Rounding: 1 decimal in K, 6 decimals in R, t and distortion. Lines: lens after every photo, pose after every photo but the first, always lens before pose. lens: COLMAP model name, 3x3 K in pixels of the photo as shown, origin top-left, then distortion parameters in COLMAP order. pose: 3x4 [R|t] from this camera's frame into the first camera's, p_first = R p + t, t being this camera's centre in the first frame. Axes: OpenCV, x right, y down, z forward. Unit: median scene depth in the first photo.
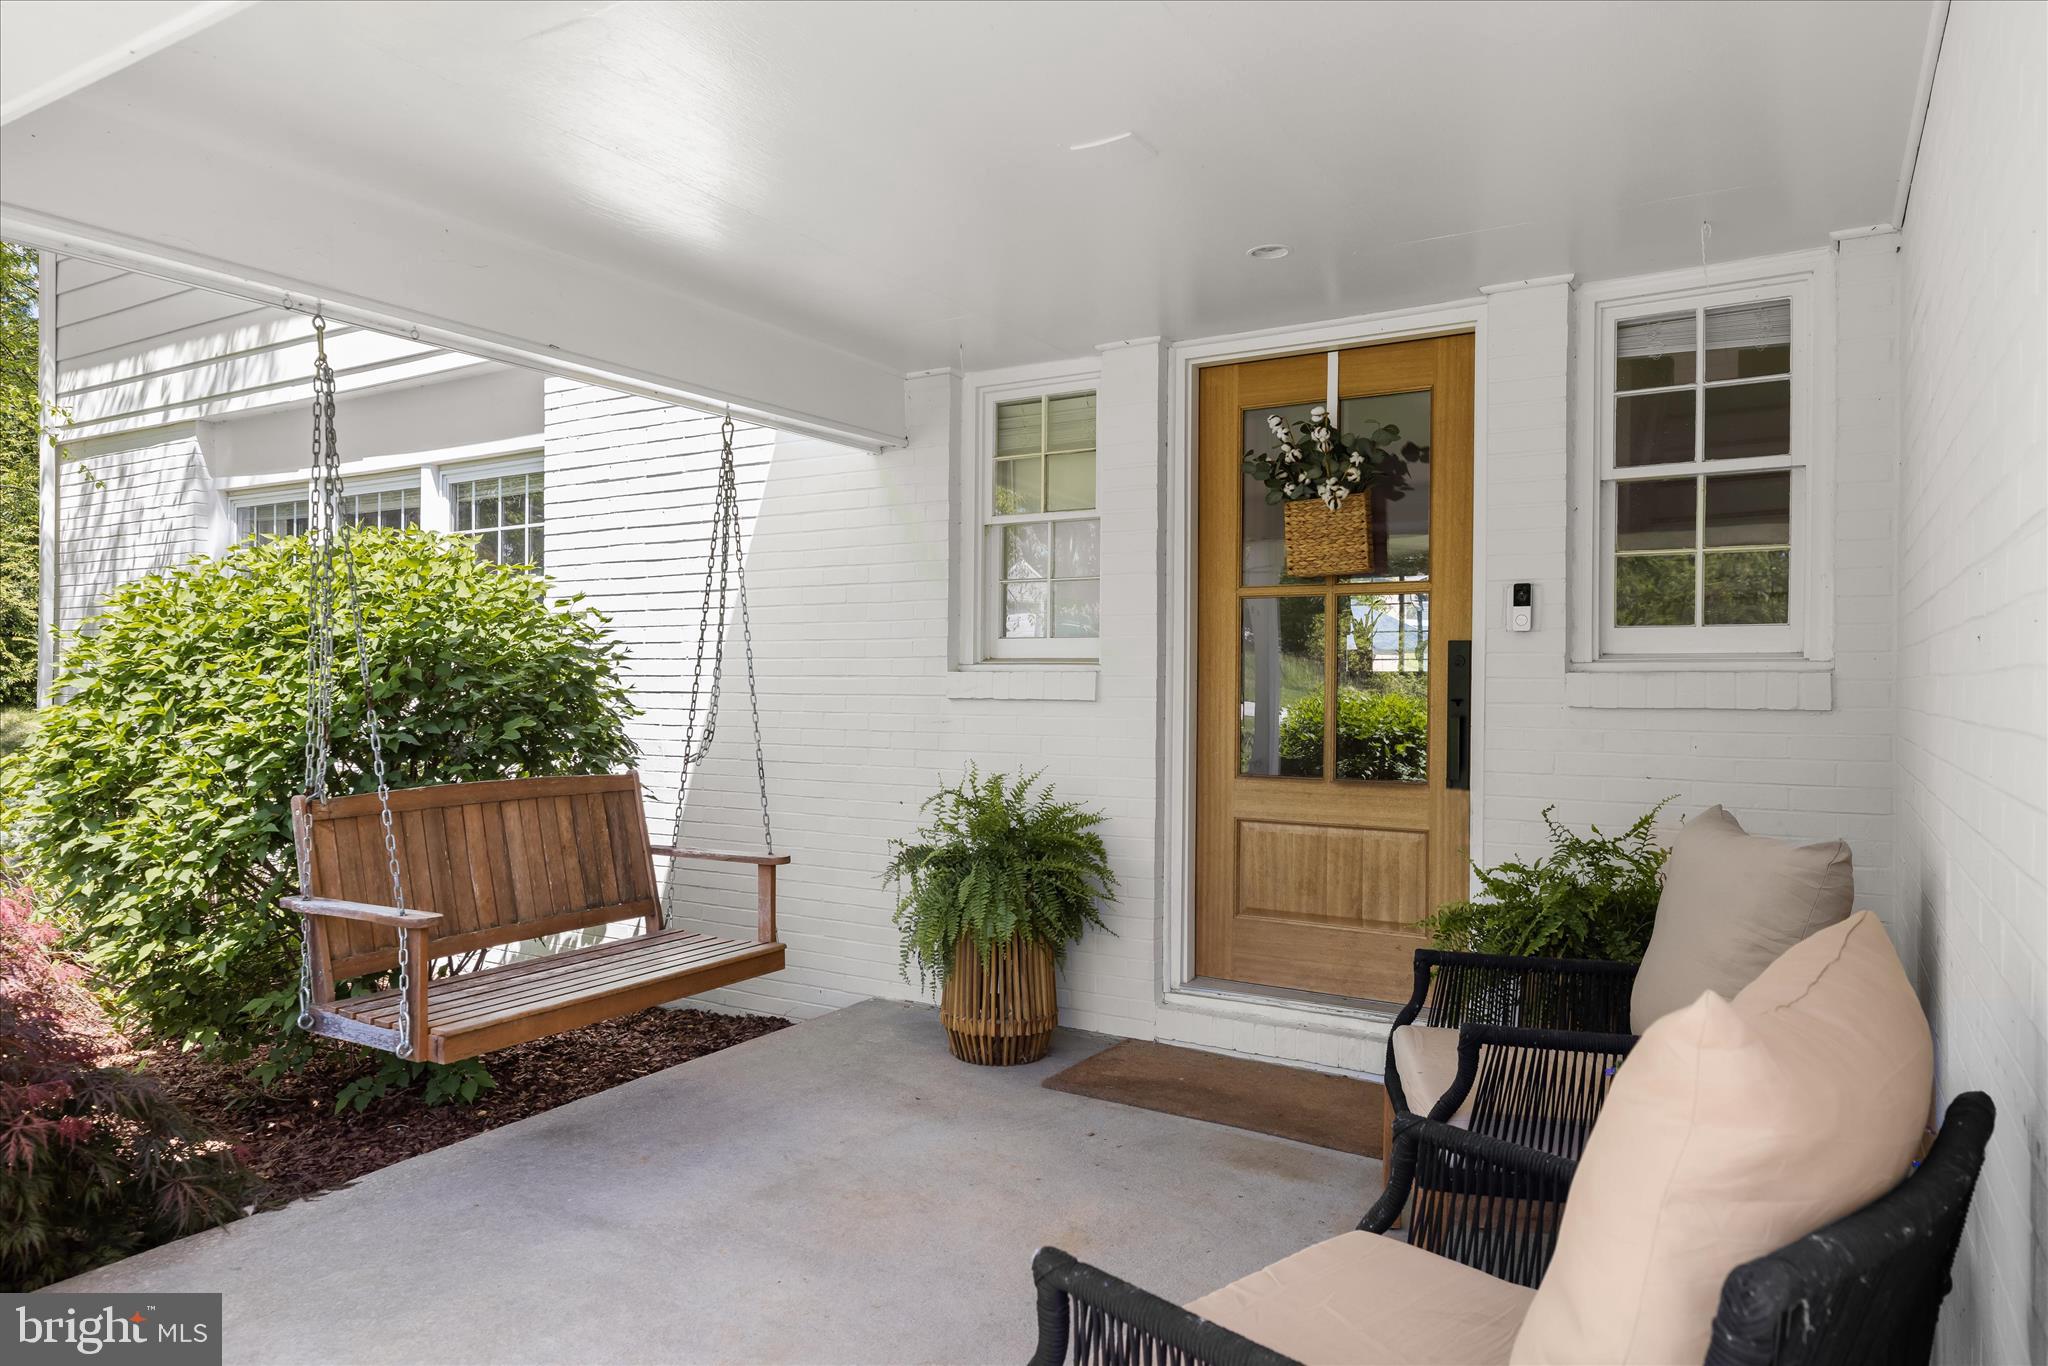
lens RADIAL K [[1289.4, 0, 1024.0], [0, 1289.4, 683.0], [0, 0, 1]] dist [0.002344, 0.001424]
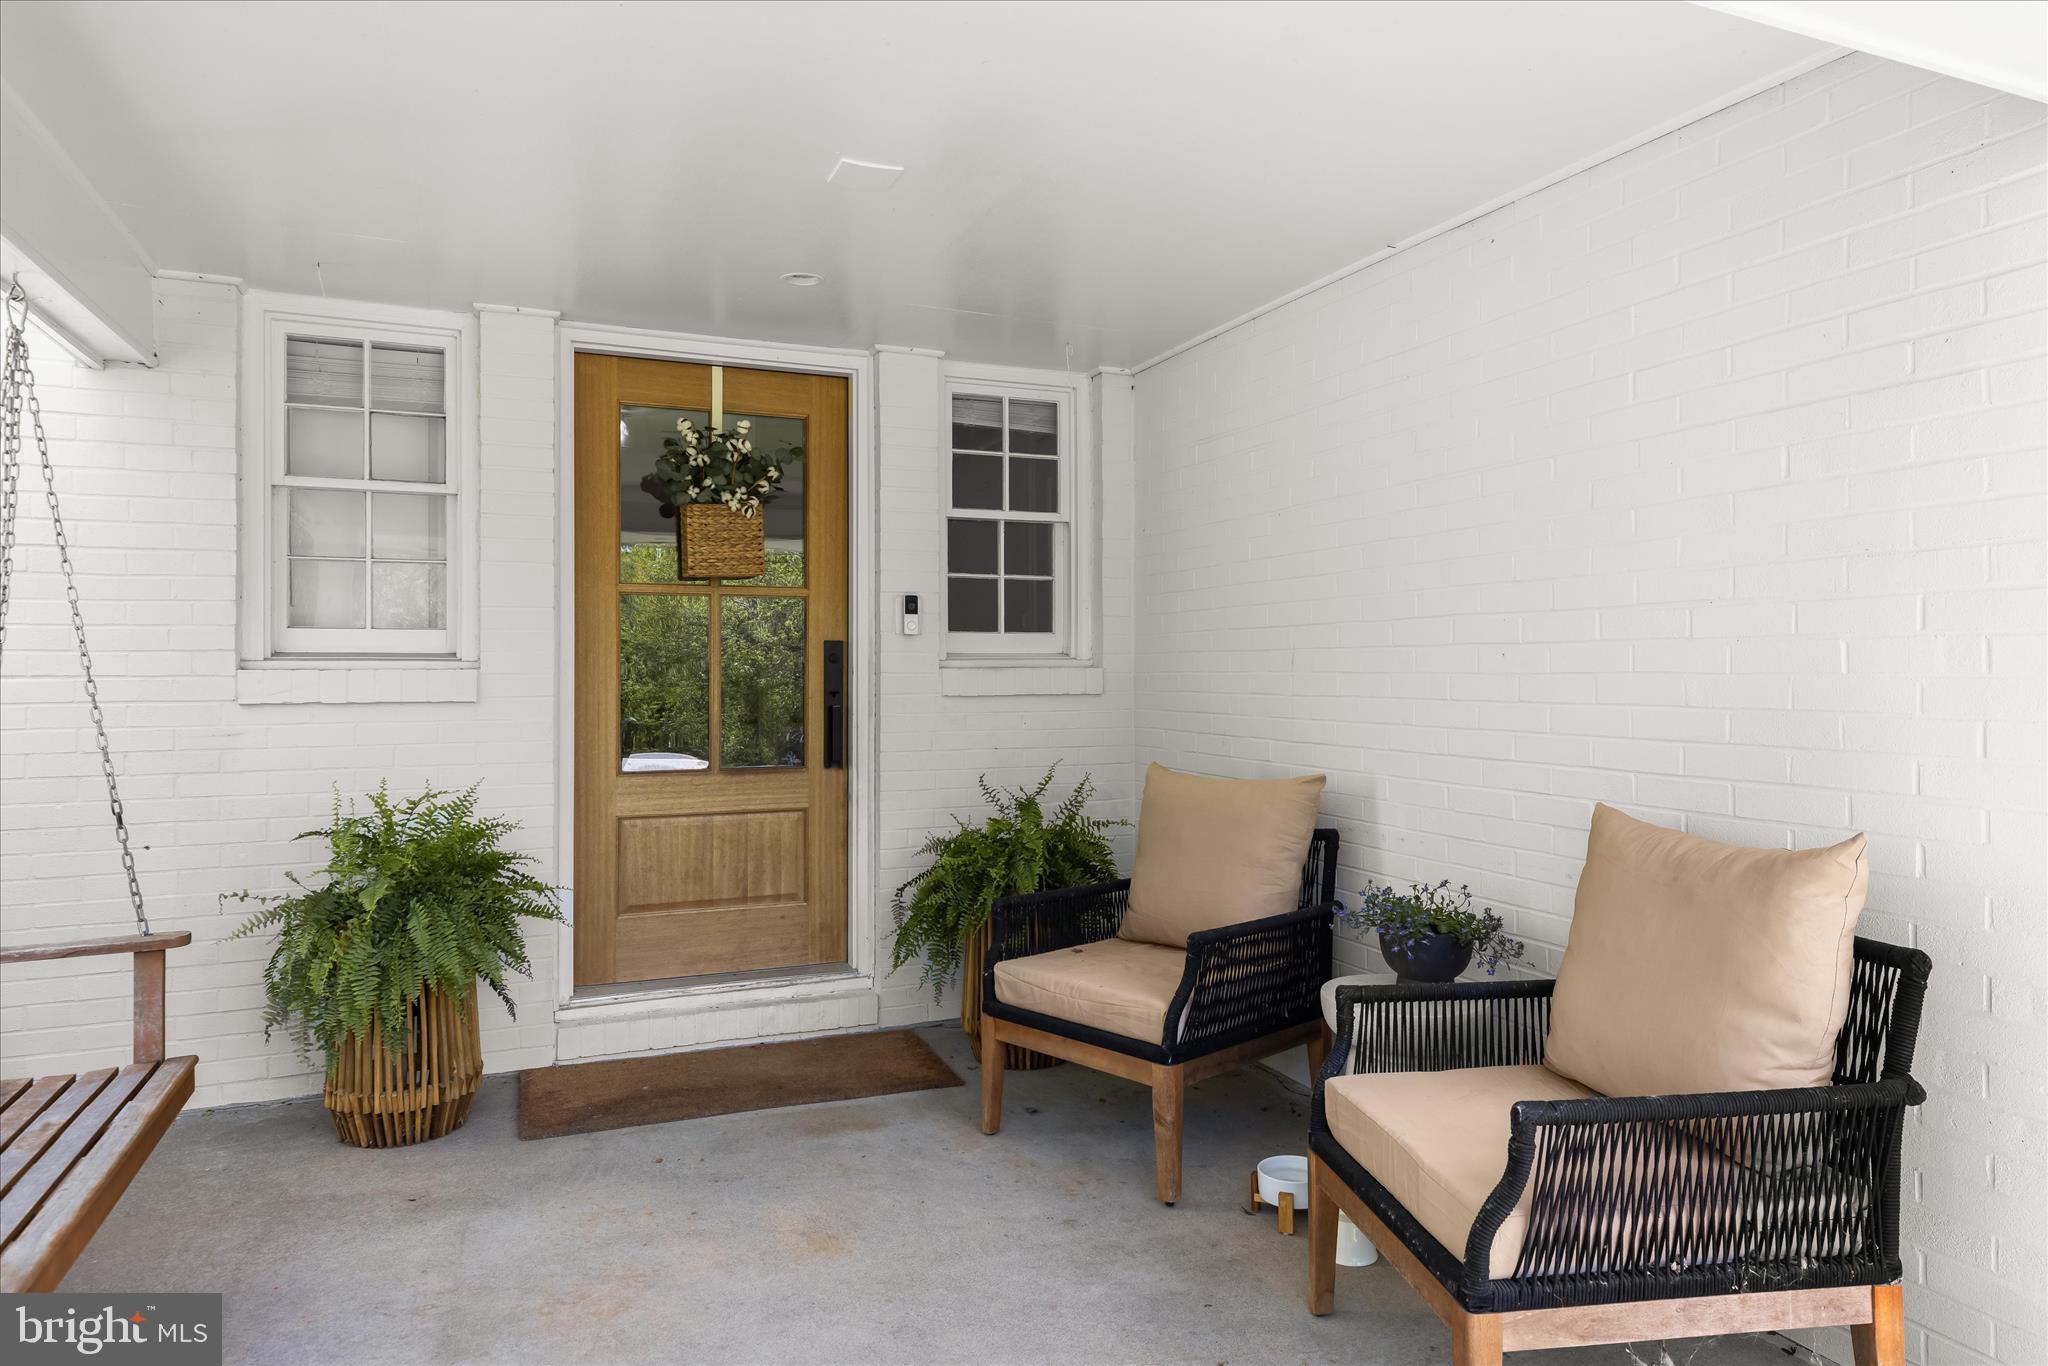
lens RADIAL K [[1218.5, 0, 1020.9], [0, 1218.5, 657.5], [0, 0, 1]] dist [0.002539, -0.000133]
pose [[0.585565, 0.000892, 0.810625, -0.442214], [0.007006, 0.999956, -0.006161, -0.009798], [-0.810595, 0.009287, 0.585534, 0.220378]]
